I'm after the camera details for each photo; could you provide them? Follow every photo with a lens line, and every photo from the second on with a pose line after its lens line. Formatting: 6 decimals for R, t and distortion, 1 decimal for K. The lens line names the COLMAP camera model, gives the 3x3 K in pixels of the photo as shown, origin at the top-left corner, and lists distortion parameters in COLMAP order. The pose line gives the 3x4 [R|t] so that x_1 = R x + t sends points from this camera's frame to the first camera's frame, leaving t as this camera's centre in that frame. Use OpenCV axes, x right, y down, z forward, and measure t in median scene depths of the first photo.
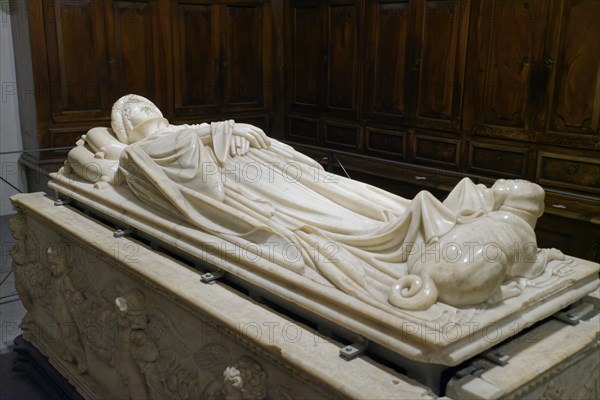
lens RADIAL K [[606.2, 0, 299.6], [0, 606.2, 201.0], [0, 0, 1]] dist [0.056152, 0.000000]
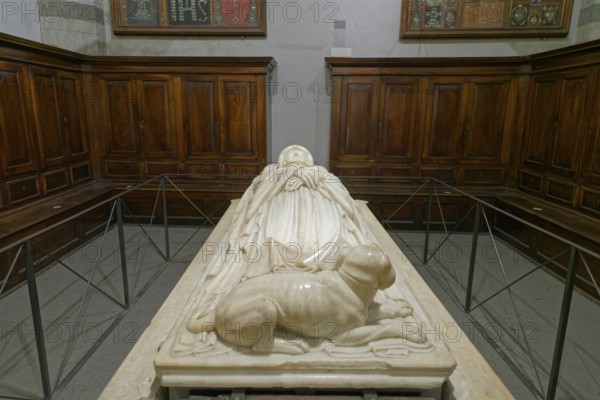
lens RADIAL K [[399.0, 0, 299.4], [0, 399.0, 198.9], [0, 0, 1]] dist [0.025207, 0.003734]
pose [[0.761018, 0.138356, -0.633806, 0.185234], [-0.164206, 0.986259, 0.018130, -0.028640], [0.627606, 0.090277, 0.773280, 0.113216]]
